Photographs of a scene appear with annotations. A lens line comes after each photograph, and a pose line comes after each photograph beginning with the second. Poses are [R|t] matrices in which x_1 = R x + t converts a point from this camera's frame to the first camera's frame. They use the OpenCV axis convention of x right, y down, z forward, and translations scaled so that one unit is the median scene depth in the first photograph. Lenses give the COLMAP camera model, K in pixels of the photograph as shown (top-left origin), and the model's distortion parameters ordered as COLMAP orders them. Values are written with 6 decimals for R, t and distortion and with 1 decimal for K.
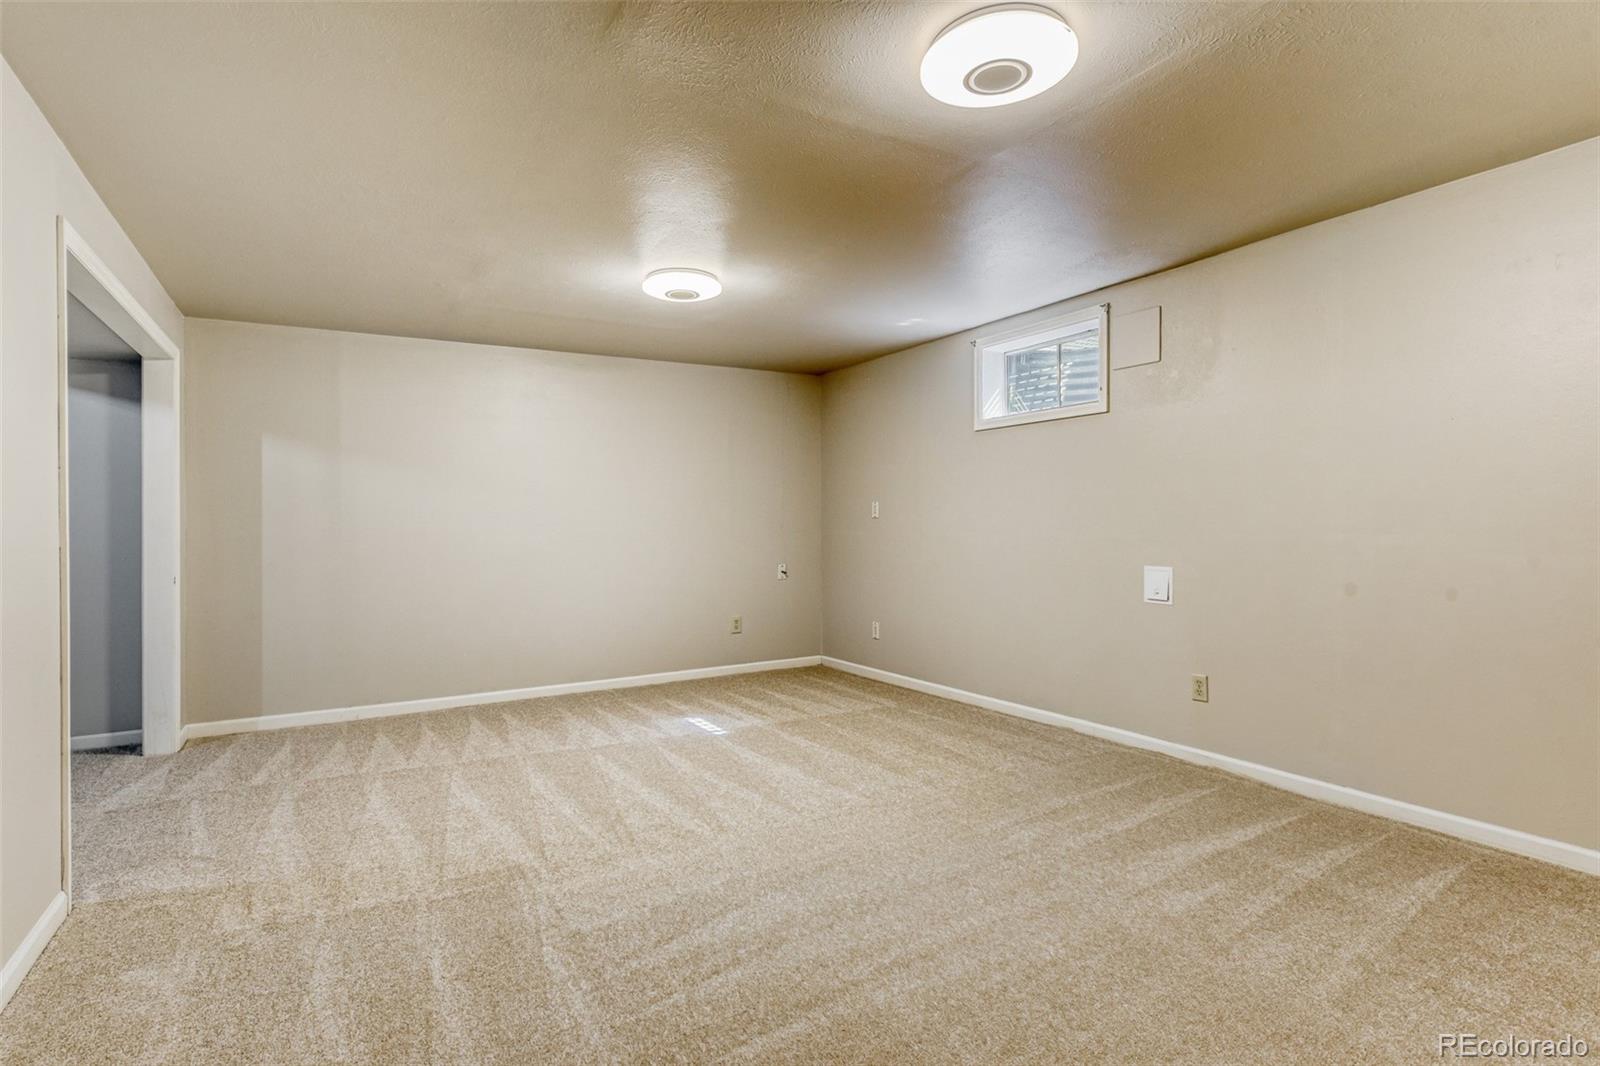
lens RADIAL K [[773.4, 0, 795.5], [0, 773.4, 529.7], [0, 0, 1]] dist [0.005163, -0.000537]
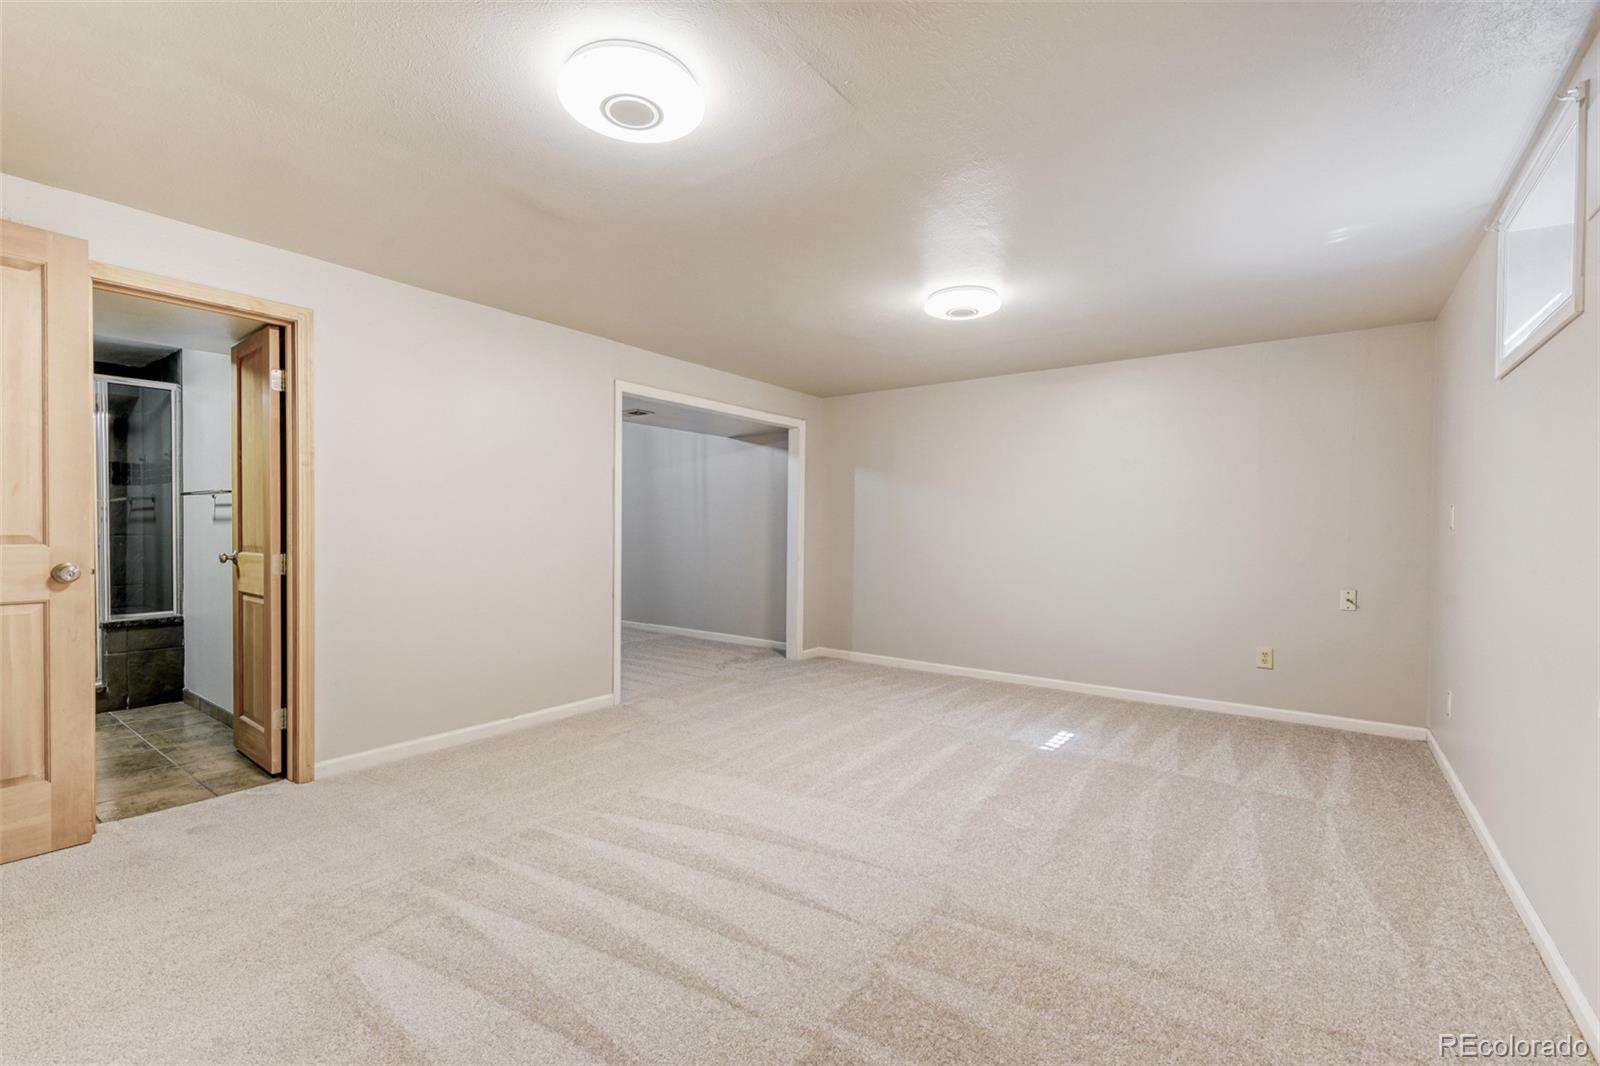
lens RADIAL K [[682.2, 0, 791.3], [0, 682.2, 540.0], [0, 0, 1]] dist [0.003602, -0.000040]
pose [[0.417983, 0.031311, -0.907915, 0.574475], [-0.024242, 0.999434, 0.023307, -0.009982], [0.908131, 0.012268, 0.418506, 0.384771]]
